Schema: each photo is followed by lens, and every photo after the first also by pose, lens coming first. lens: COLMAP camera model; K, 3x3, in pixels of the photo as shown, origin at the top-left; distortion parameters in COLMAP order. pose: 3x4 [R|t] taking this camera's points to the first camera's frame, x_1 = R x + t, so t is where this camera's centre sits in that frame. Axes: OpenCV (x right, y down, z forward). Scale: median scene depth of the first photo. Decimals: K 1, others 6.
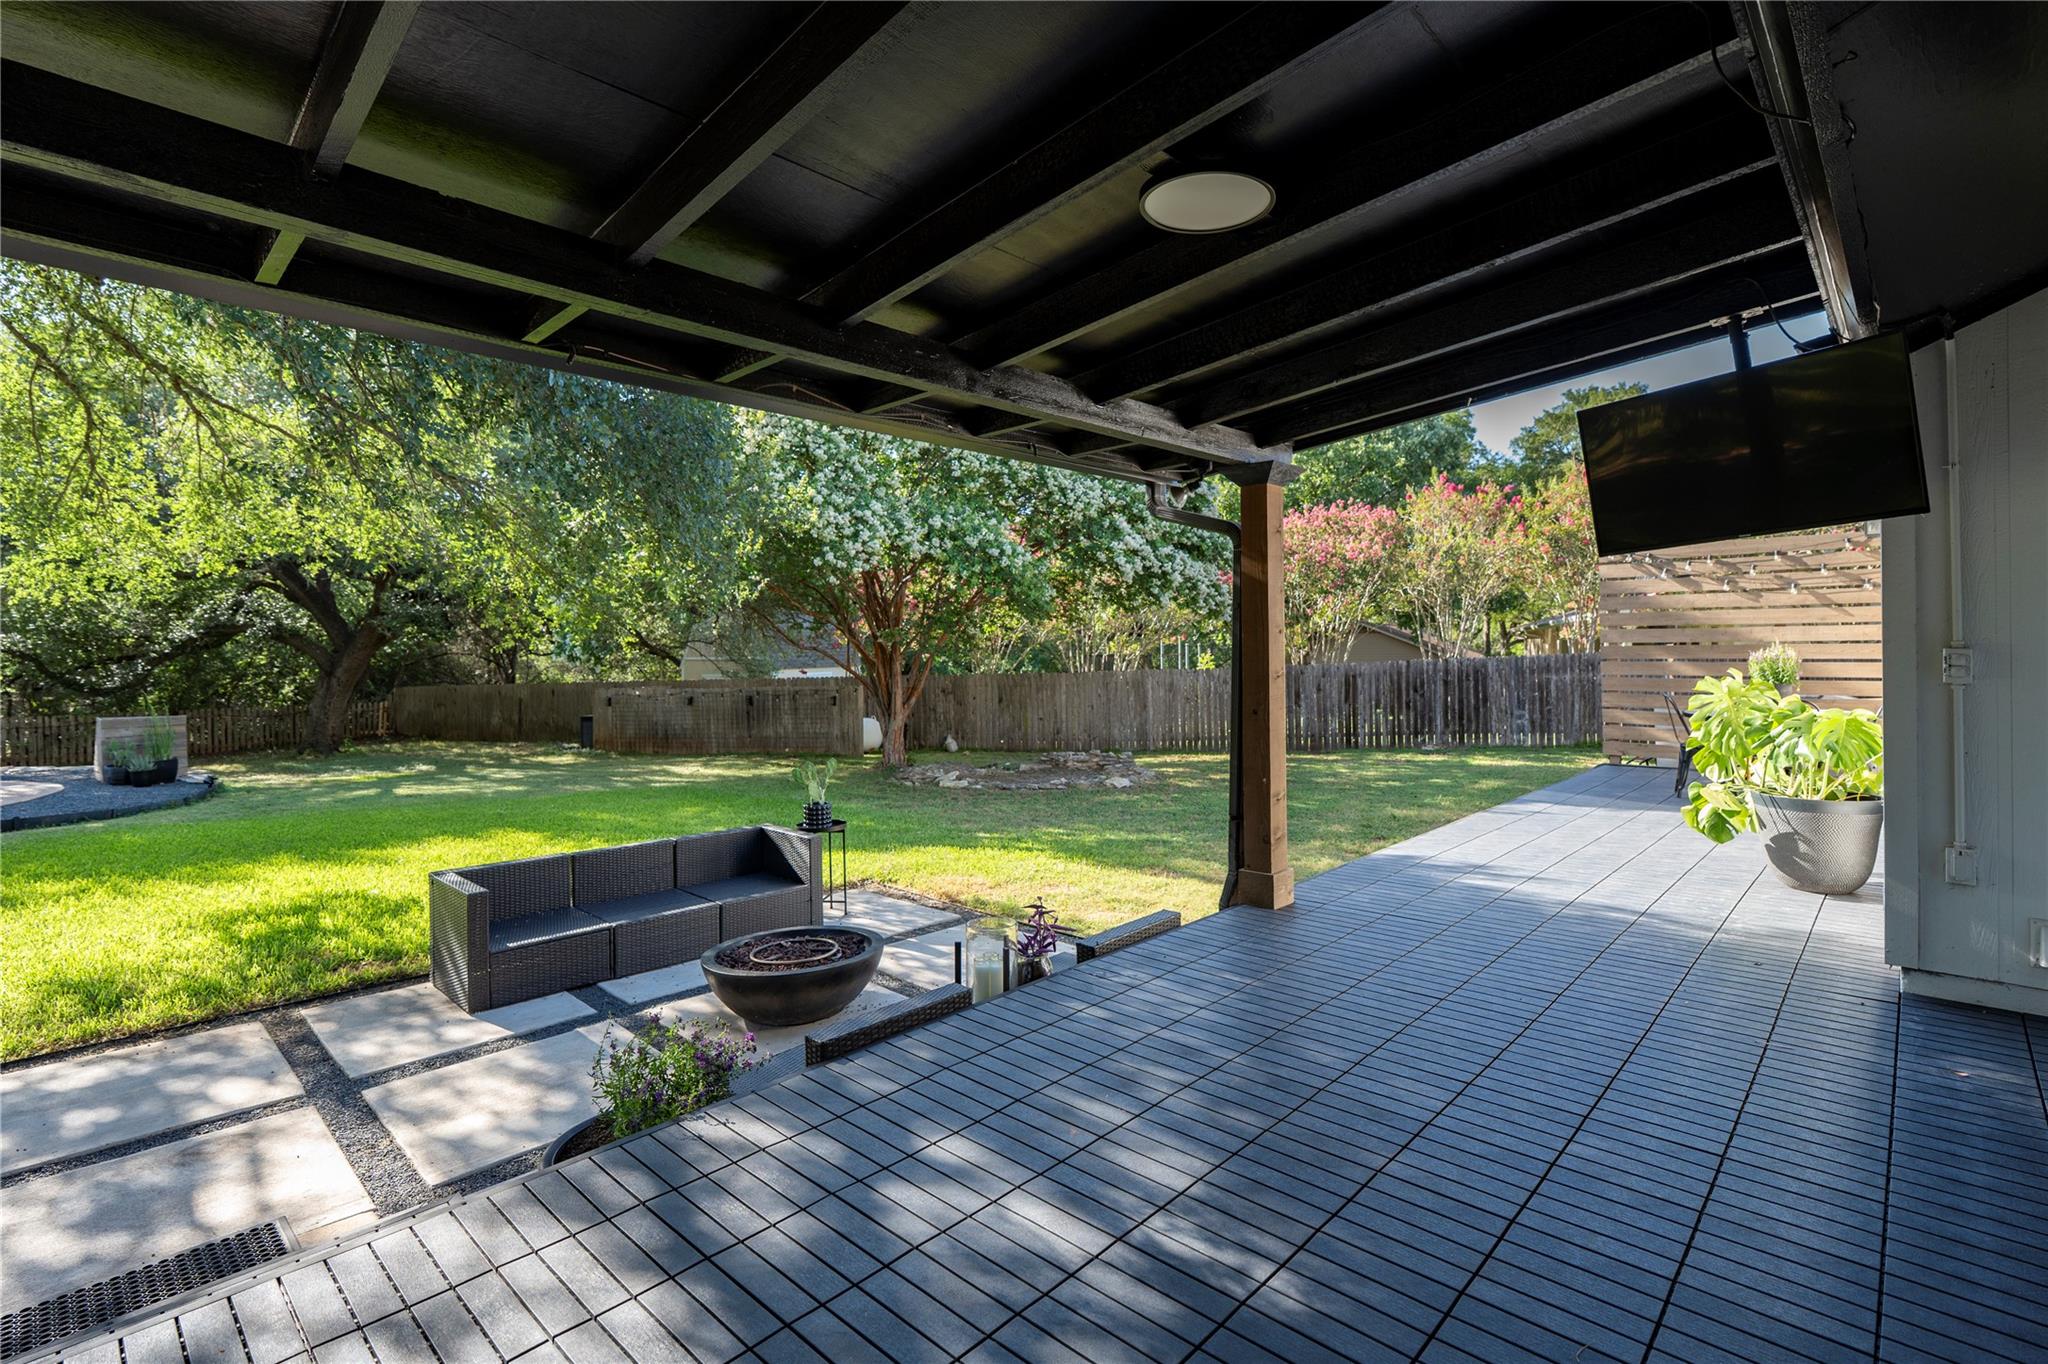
lens RADIAL K [[962.2, 0, 1024.4], [0, 962.2, 660.3], [0, 0, 1]] dist [-0.002811, 0.000852]
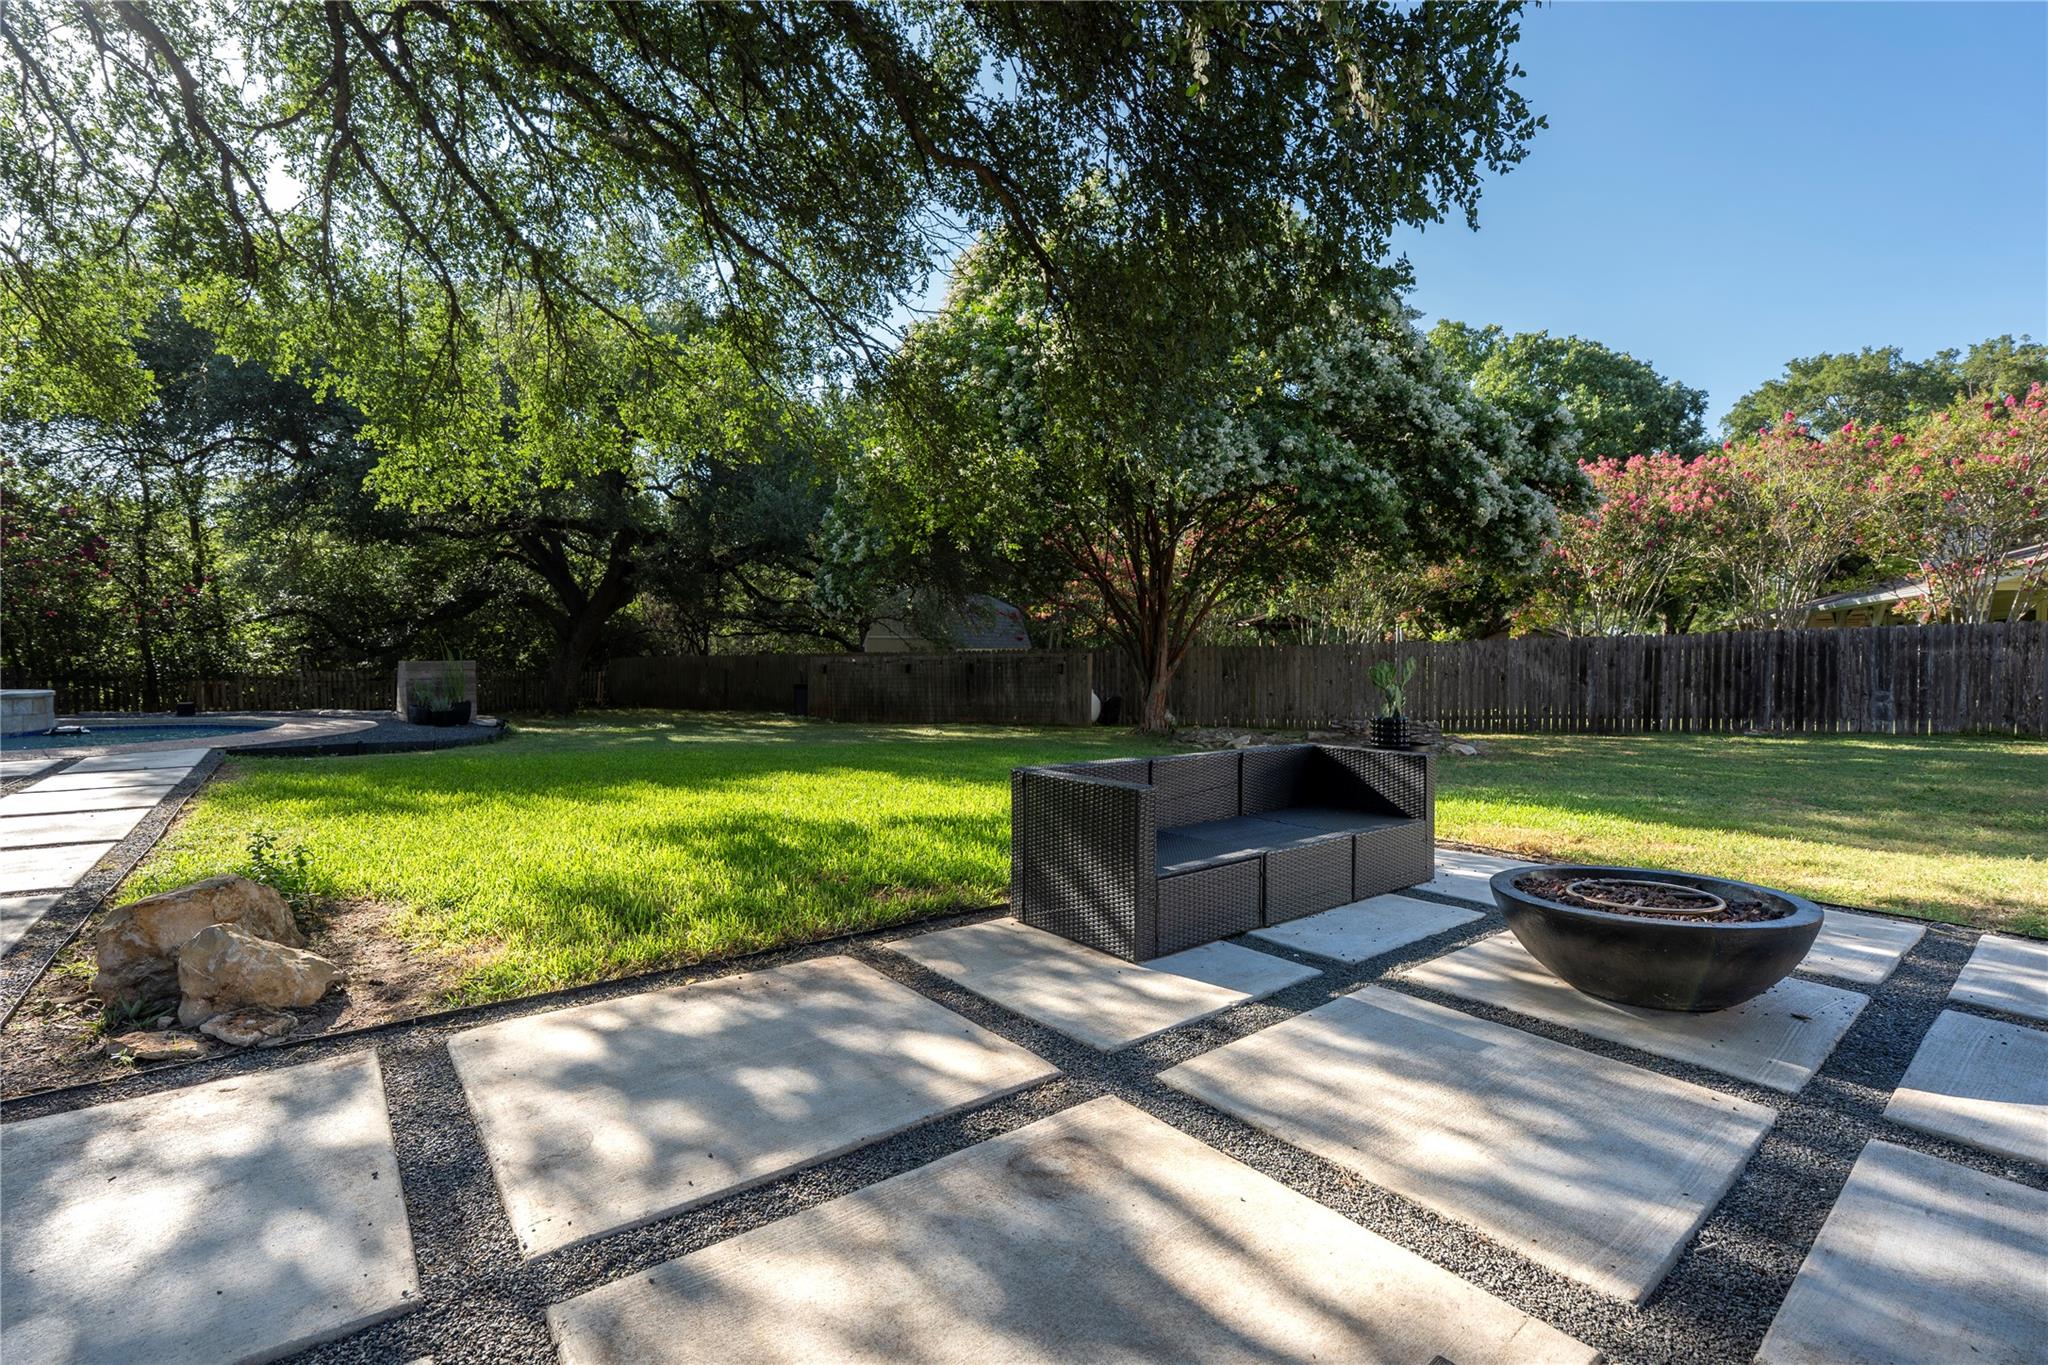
lens RADIAL K [[929.7, 0, 1001.8], [0, 929.7, 689.6], [0, 0, 1]] dist [-0.002326, 0.000273]
pose [[0.989215, 0.021437, -0.144895, -0.609102], [-0.016426, 0.999228, 0.035691, 0.156133], [0.145548, -0.032926, 0.988803, 0.344834]]
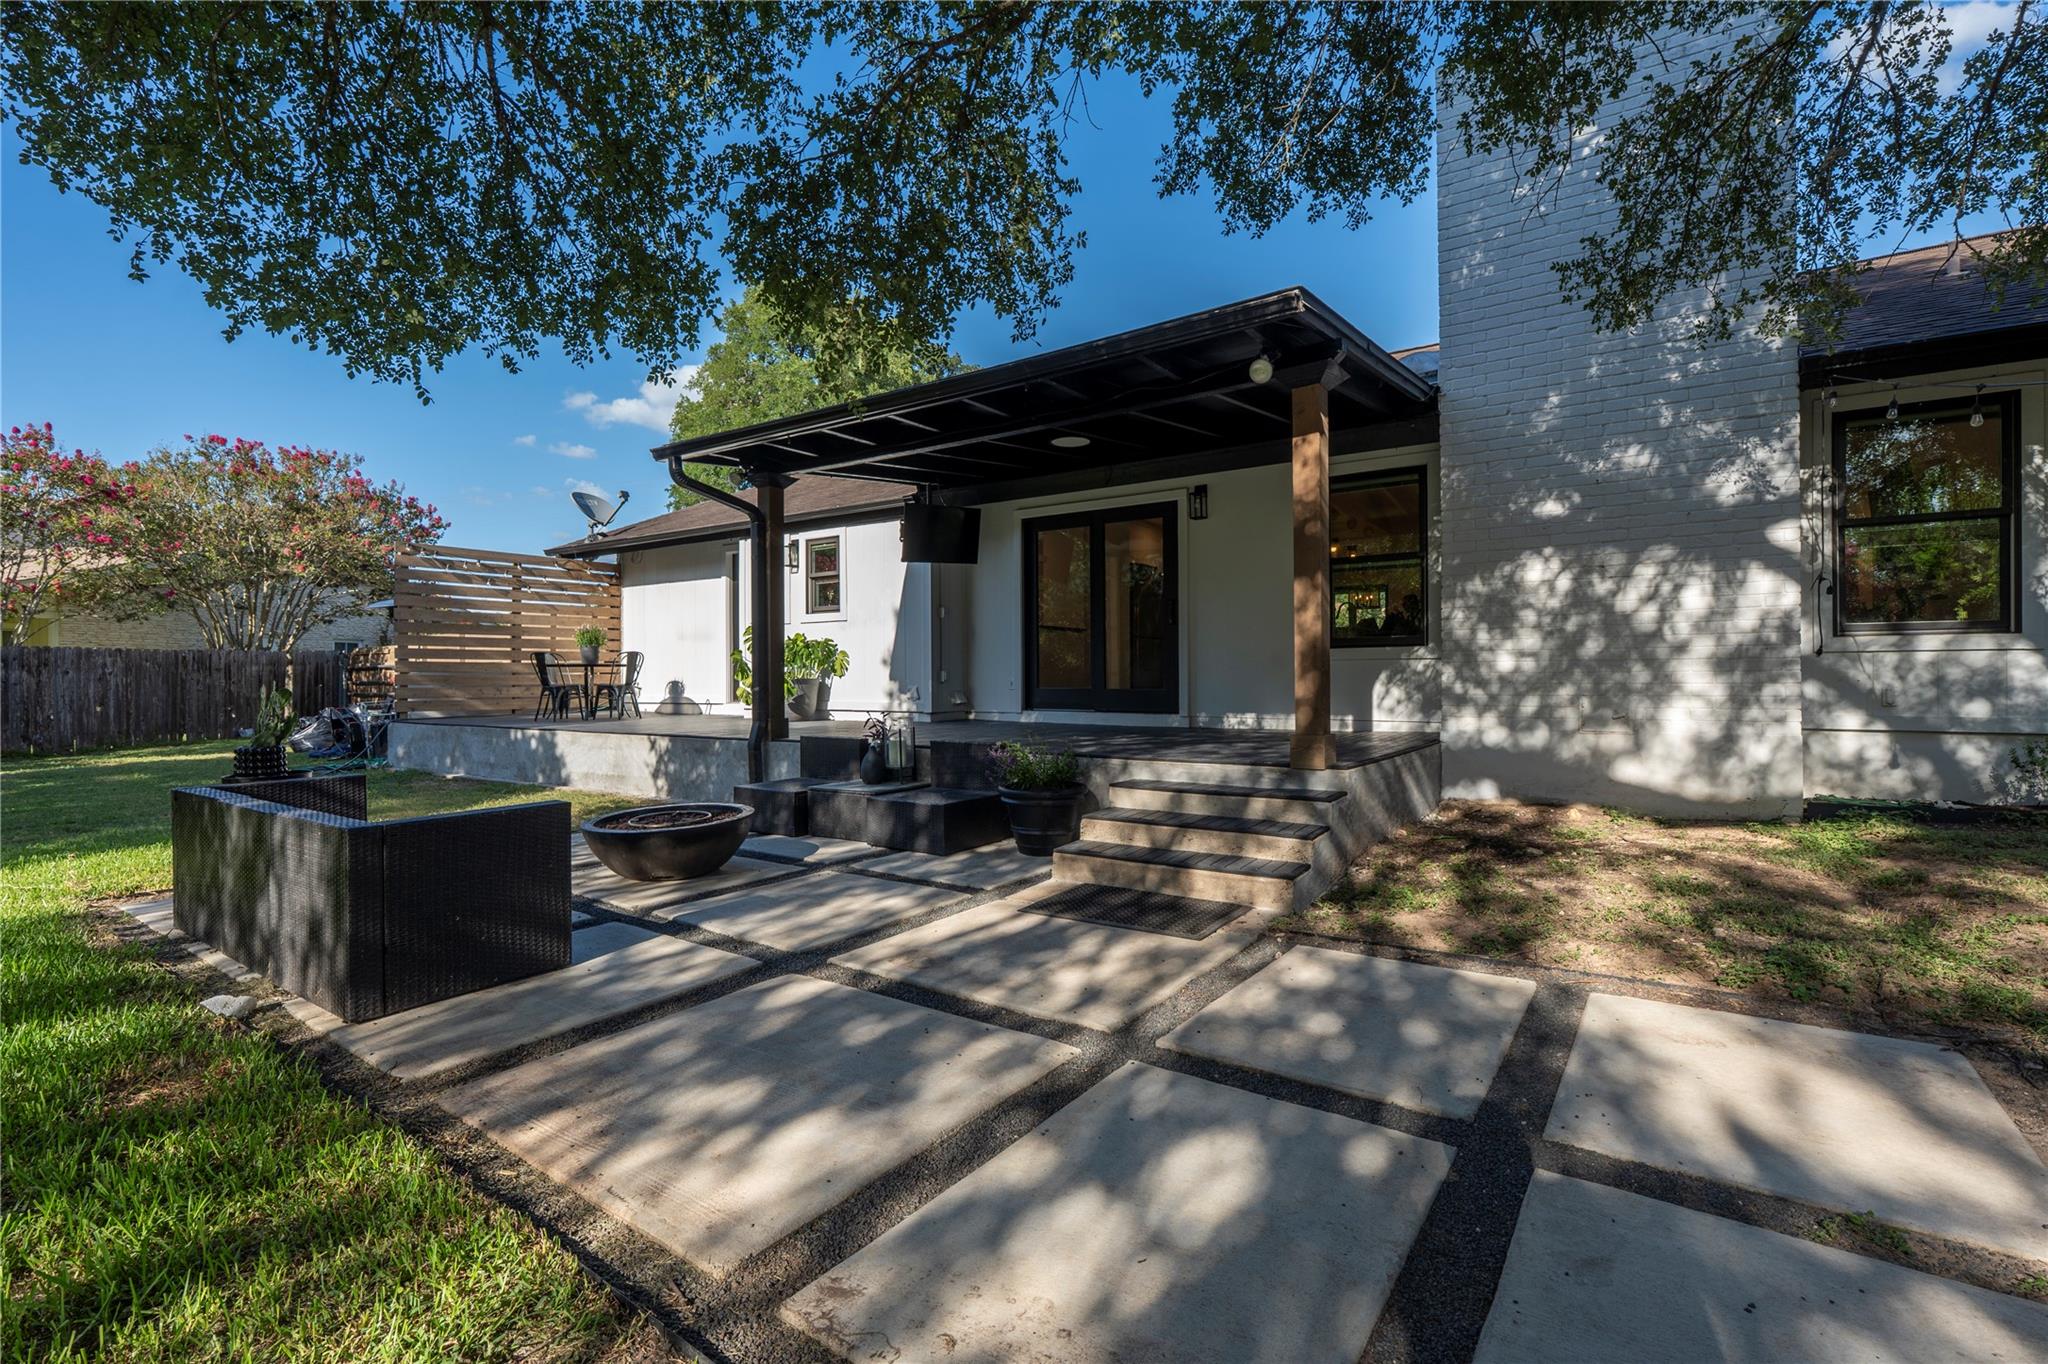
lens RADIAL K [[929.7, 0, 1001.8], [0, 929.7, 689.1], [0, 0, 1]] dist [-0.002326, 0.000273]
pose [[-0.136426, -0.002014, 0.990648, -1.440480], [0.002583, 0.999994, 0.002389, 0.154961], [-0.990647, 0.002885, -0.136420, 0.811924]]
